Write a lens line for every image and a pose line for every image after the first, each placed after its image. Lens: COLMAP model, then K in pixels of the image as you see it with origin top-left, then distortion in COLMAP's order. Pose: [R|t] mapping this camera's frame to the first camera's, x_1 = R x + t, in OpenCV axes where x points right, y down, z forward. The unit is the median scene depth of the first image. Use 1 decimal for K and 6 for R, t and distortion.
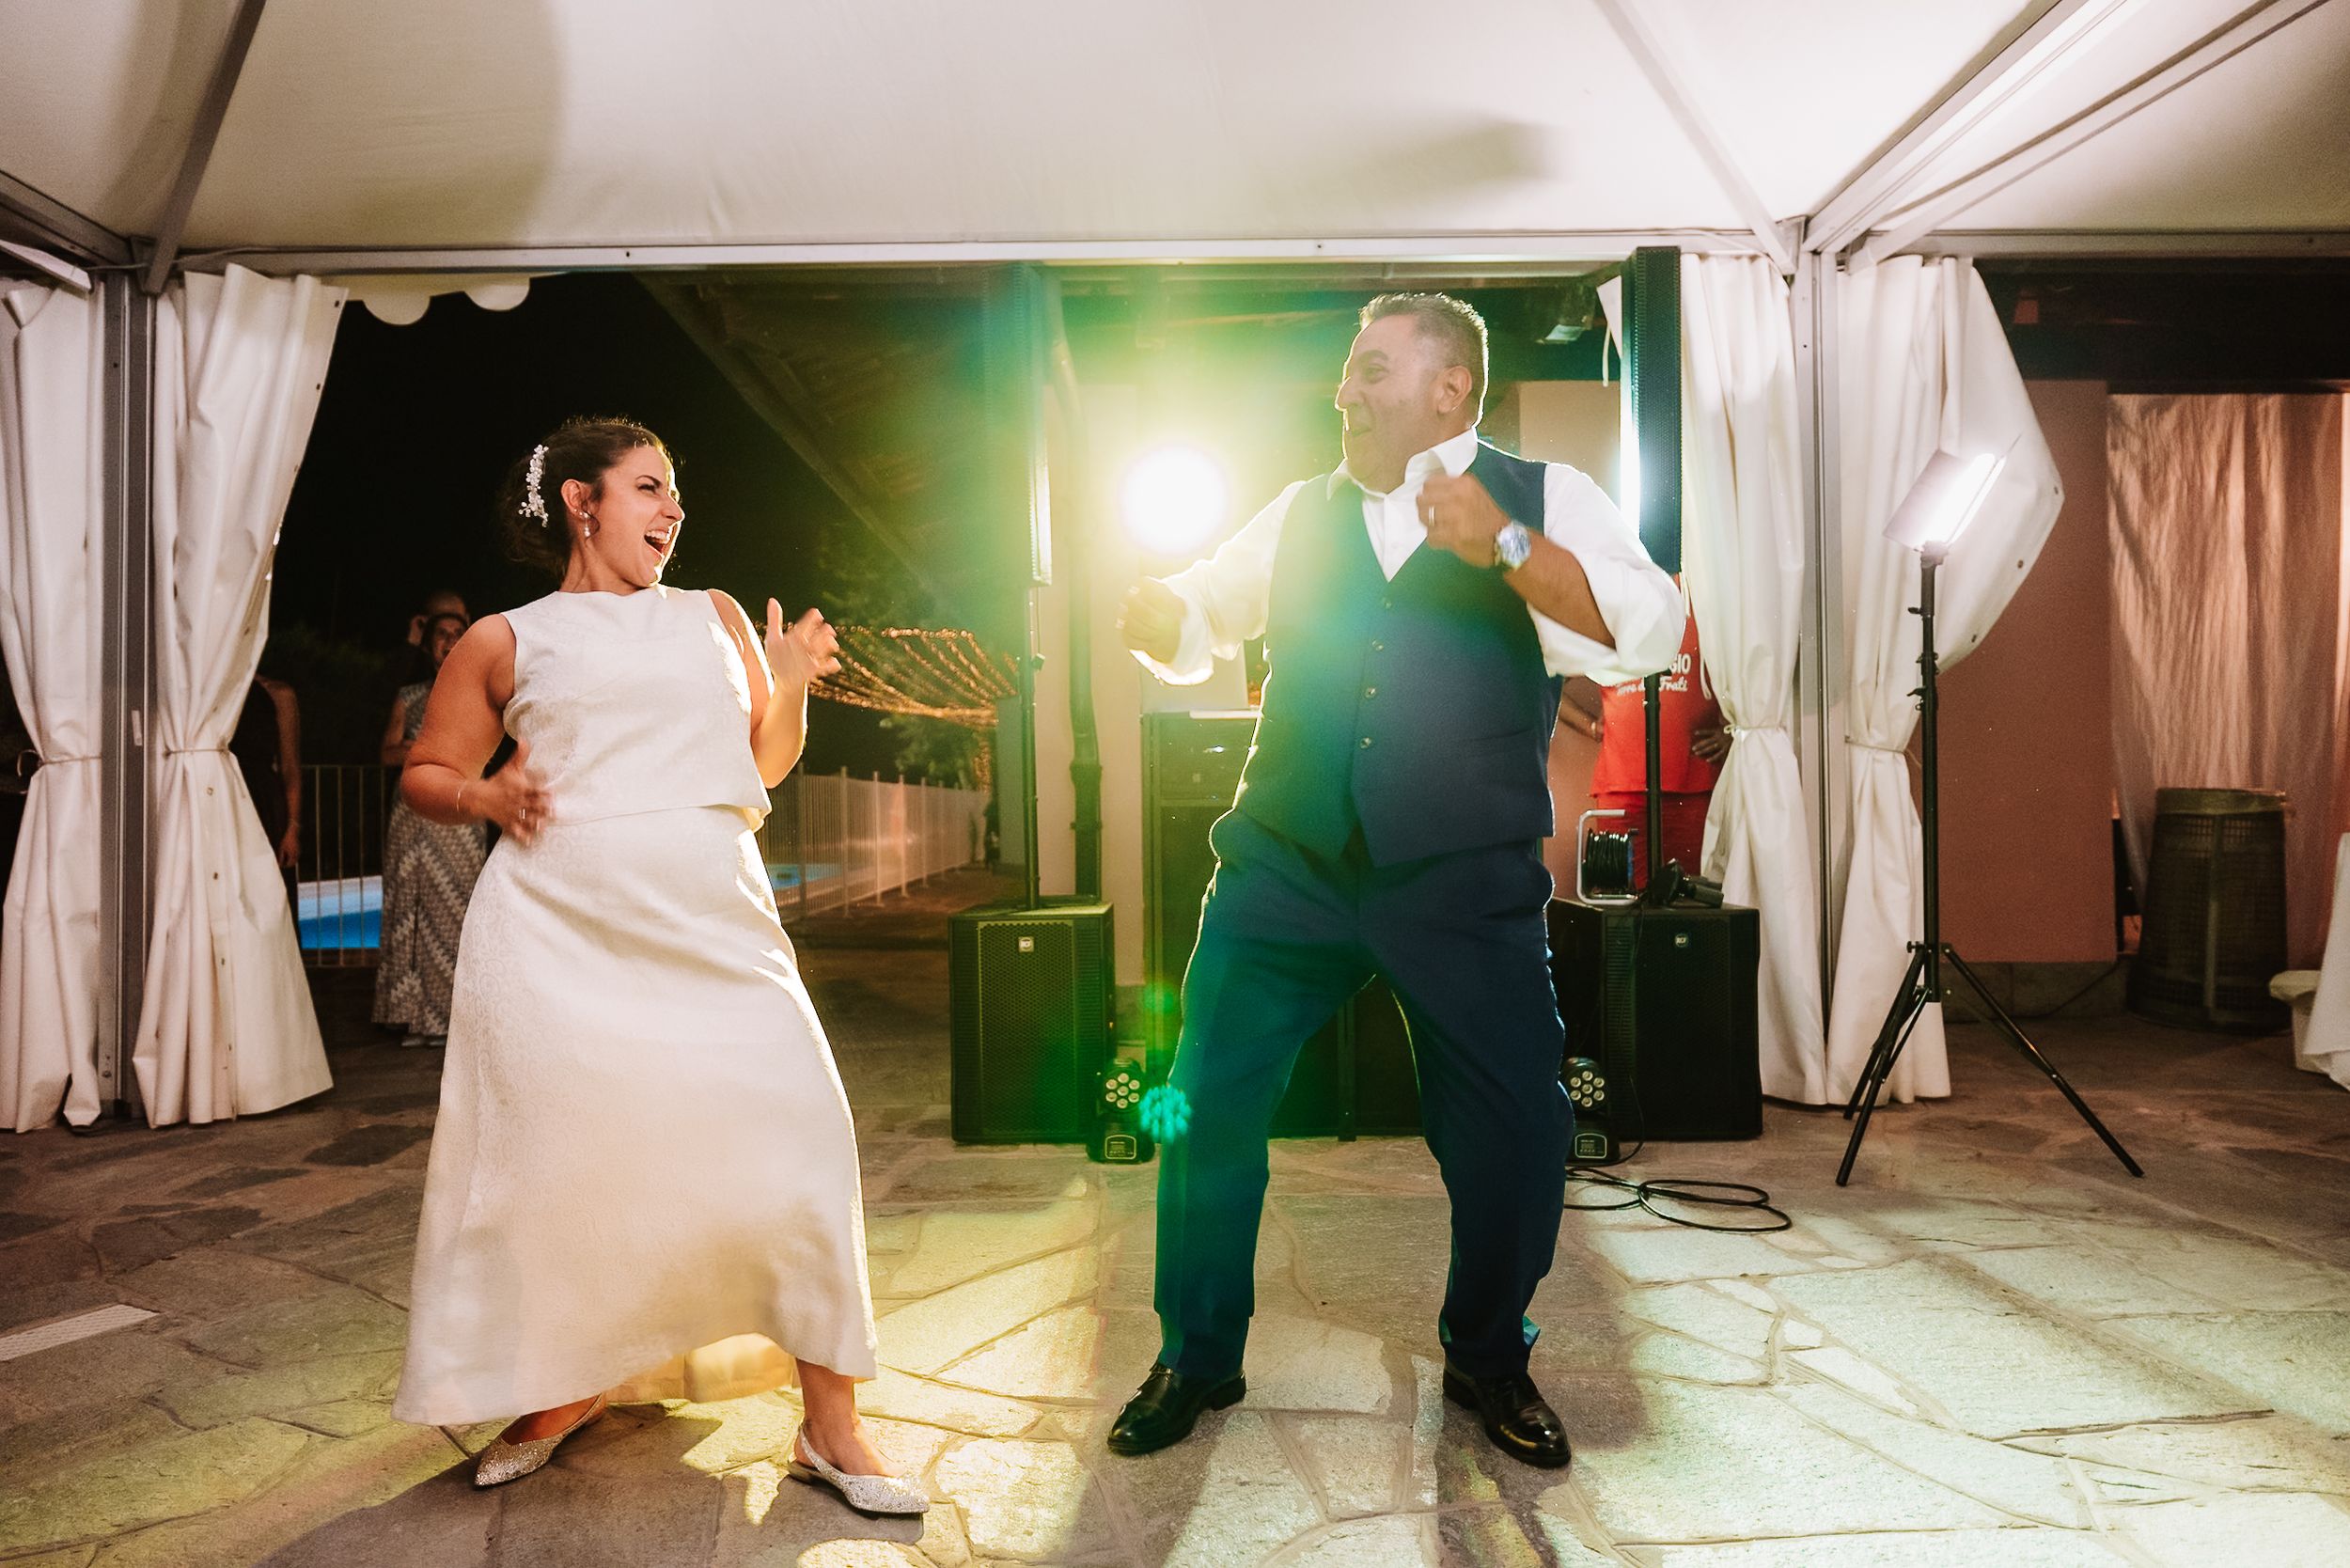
lens RADIAL K [[1475.1, 0, 1173.5], [0, 1475.1, 788.4], [0, 0, 1]] dist [-0.012001, -0.002878]
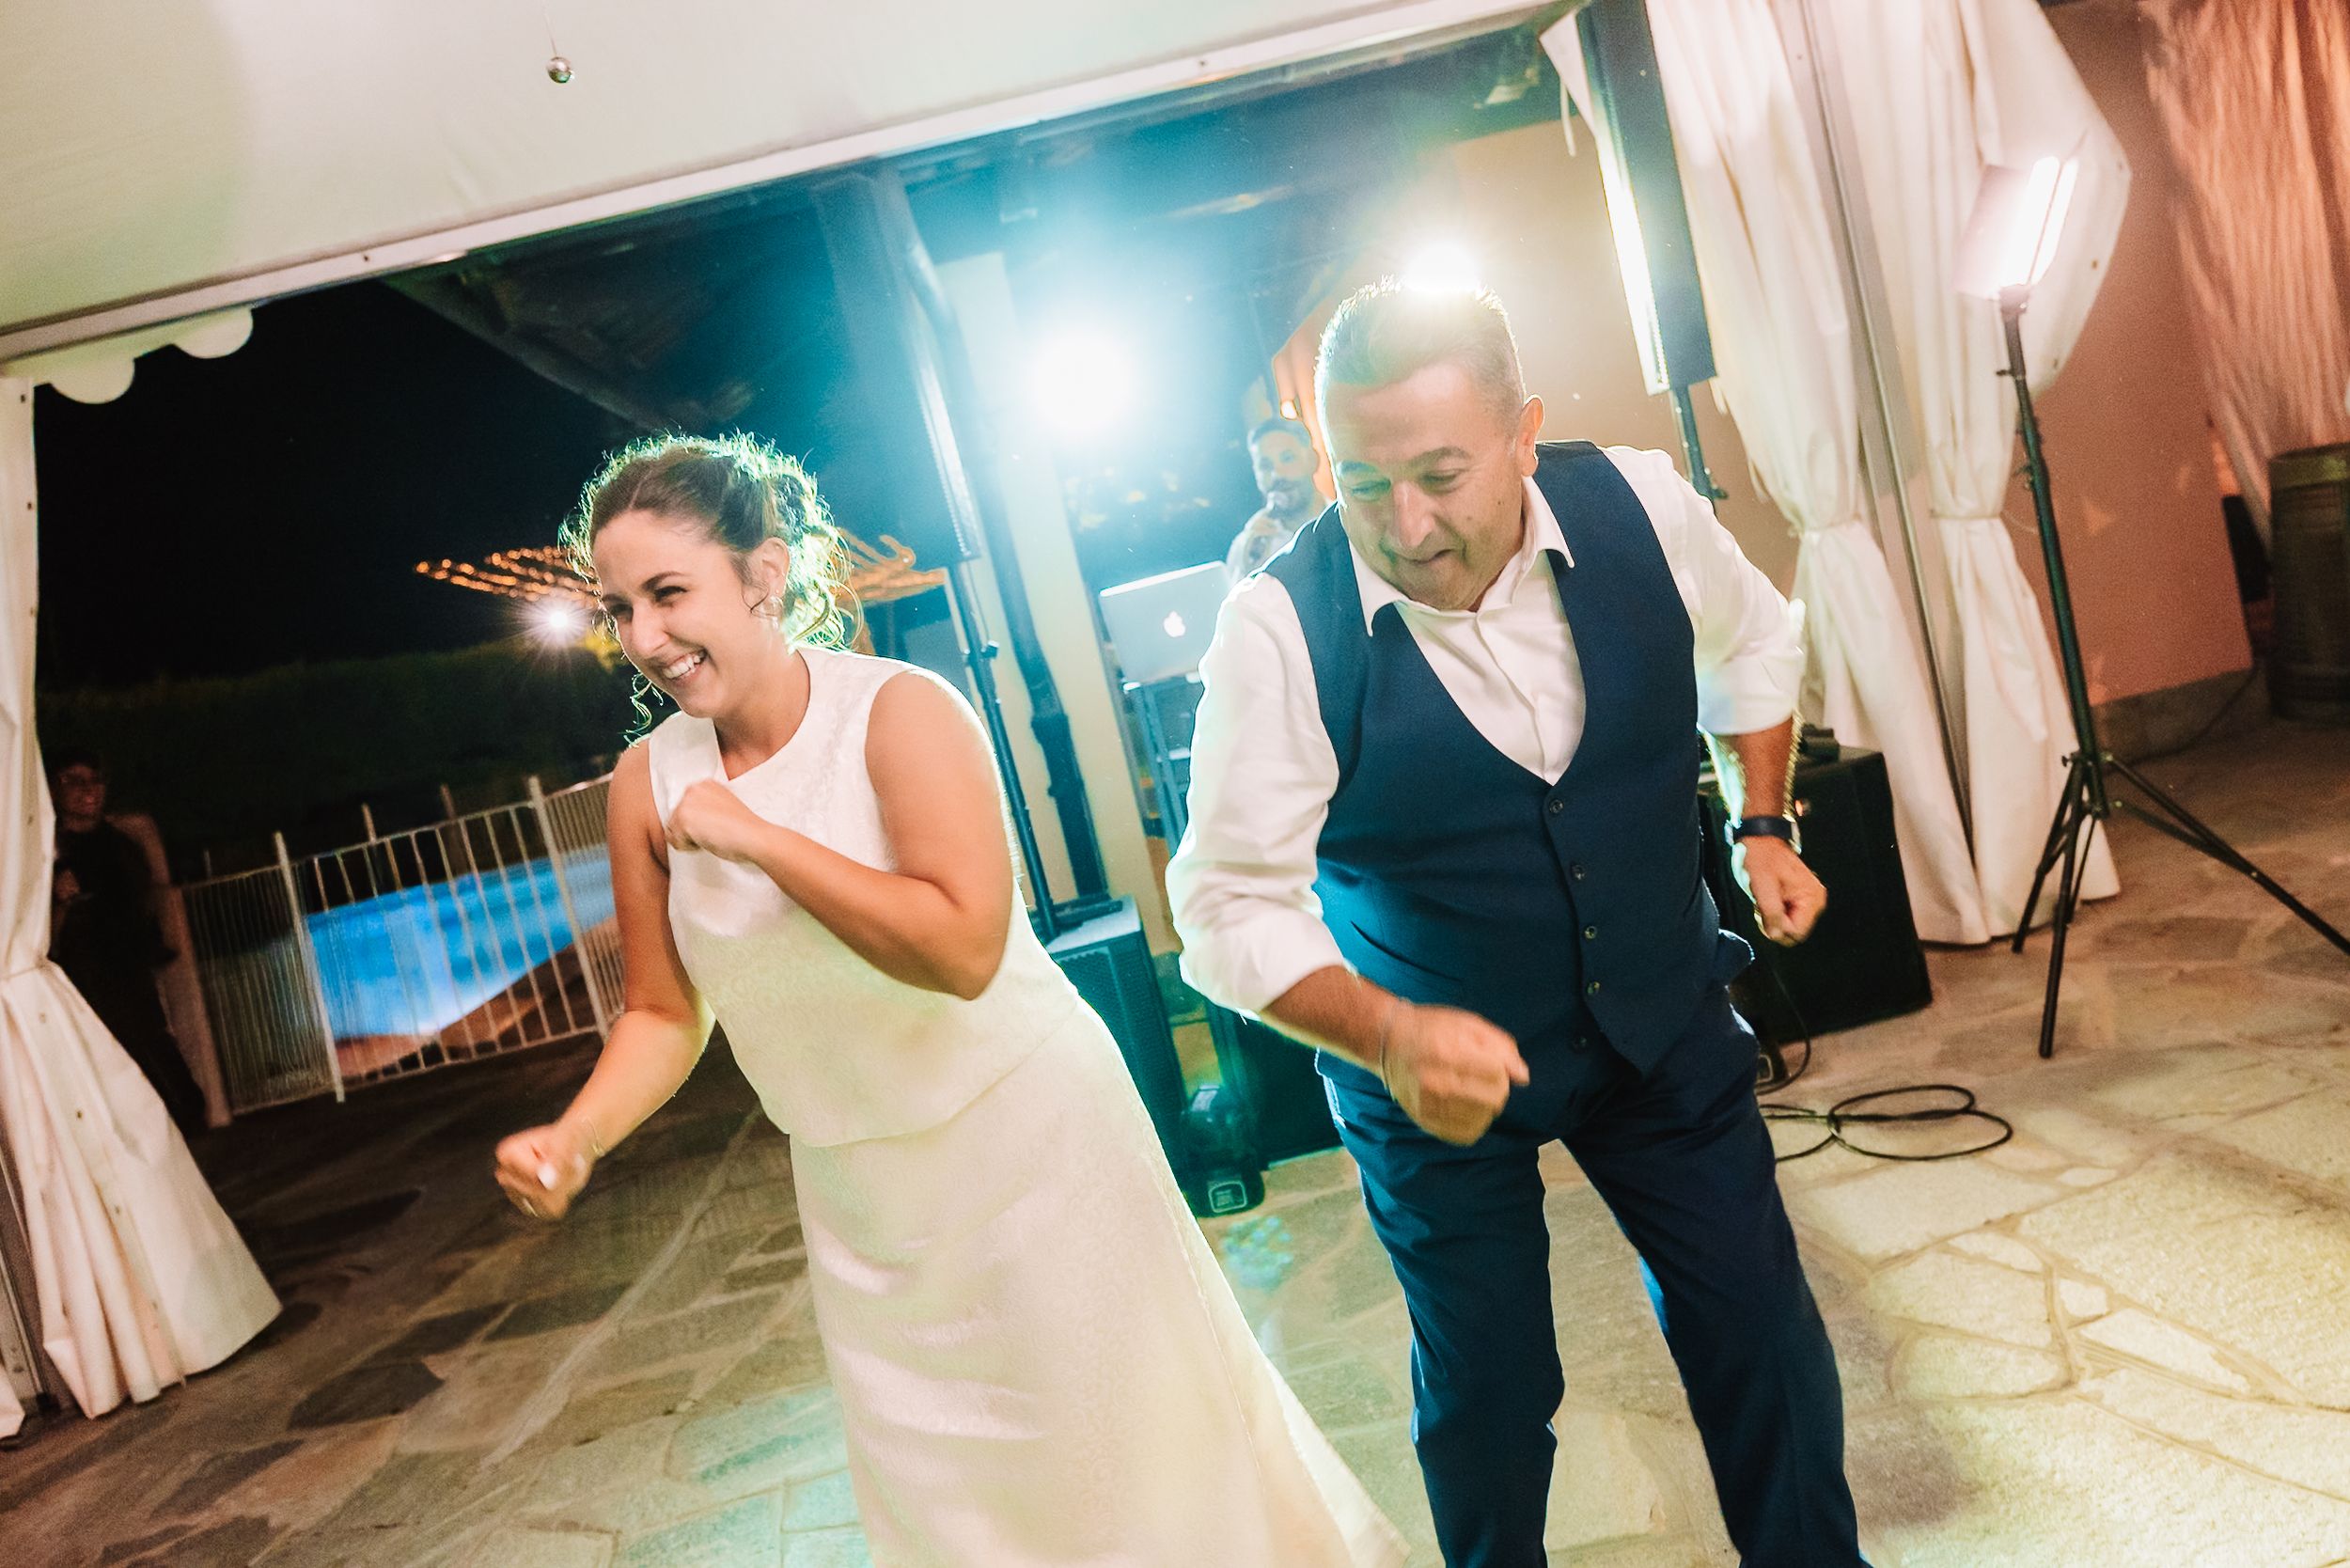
lens RADIAL K [[1713.9, 0, 1177.4], [0, 1713.9, 782.6], [0, 0, 1]] dist [-0.011216, 0.000774]
pose [[0.973490, -0.226906, 0.028842, -0.038158], [0.222864, 0.969324, 0.103642, -0.100799], [-0.051474, -0.094467, 0.994196, 0.028968]]
